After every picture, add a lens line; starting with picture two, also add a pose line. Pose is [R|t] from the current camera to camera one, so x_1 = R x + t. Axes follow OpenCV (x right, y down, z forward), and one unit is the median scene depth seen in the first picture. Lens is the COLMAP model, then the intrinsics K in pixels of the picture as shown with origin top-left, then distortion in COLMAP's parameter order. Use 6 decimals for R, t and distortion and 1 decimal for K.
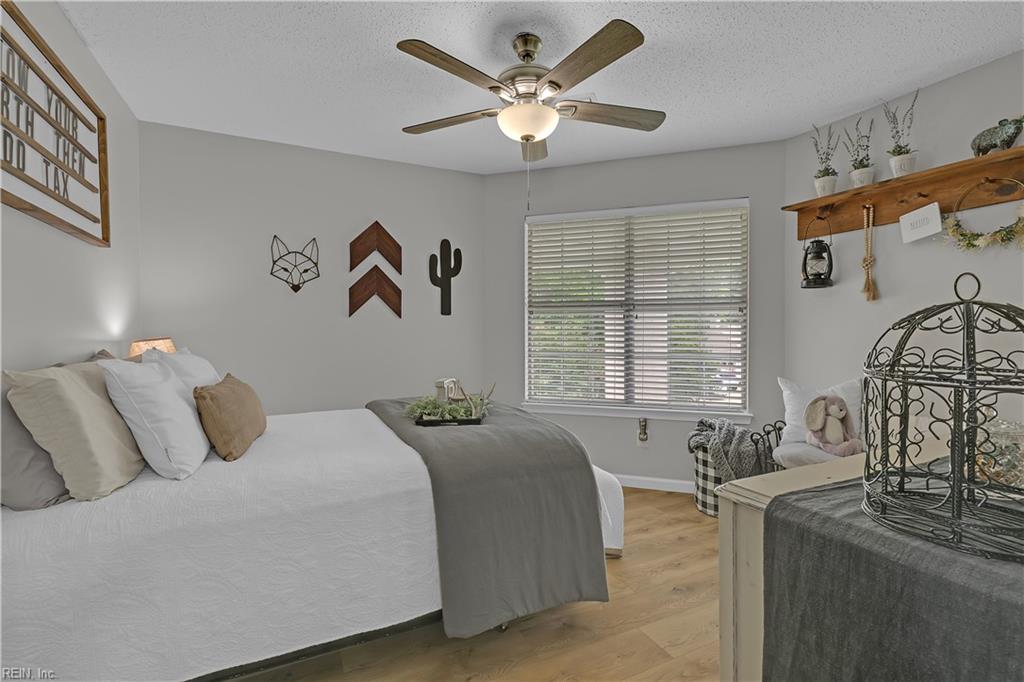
lens RADIAL K [[465.3, 0, 513.7], [0, 465.3, 338.2], [0, 0, 1]] dist [0.002563, 0.000249]
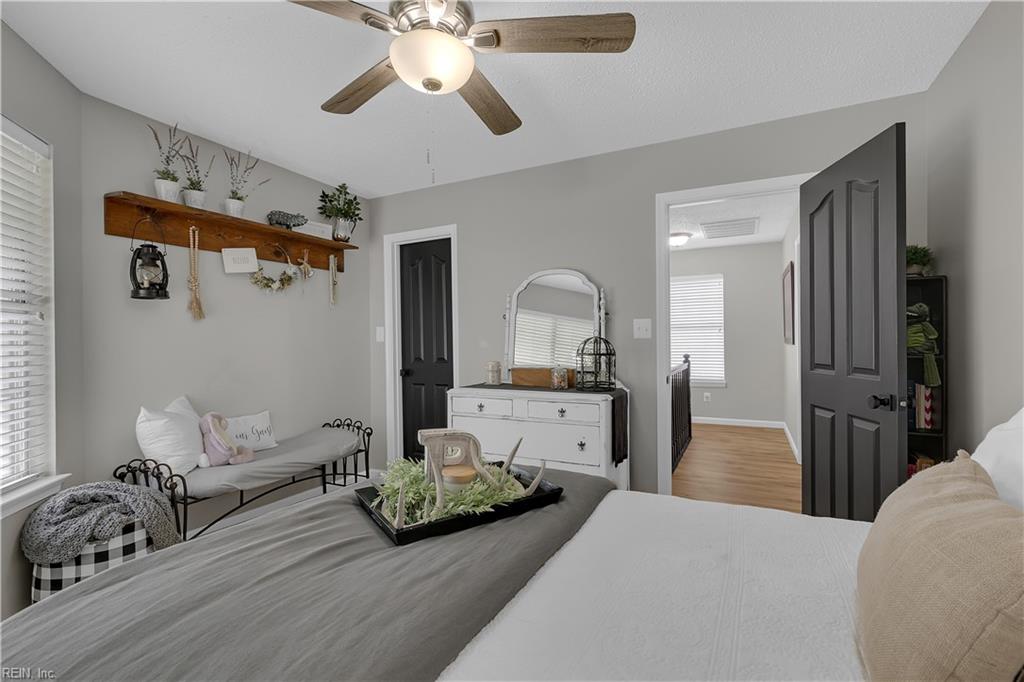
lens RADIAL K [[465.3, 0, 513.8], [0, 465.3, 345.1], [0, 0, 1]] dist [0.002563, 0.000249]
pose [[-0.597329, 0.005159, 0.801980, -0.511377], [0.018713, 0.999797, 0.007506, -0.013127], [-0.801778, 0.019491, -0.597304, 1.052868]]
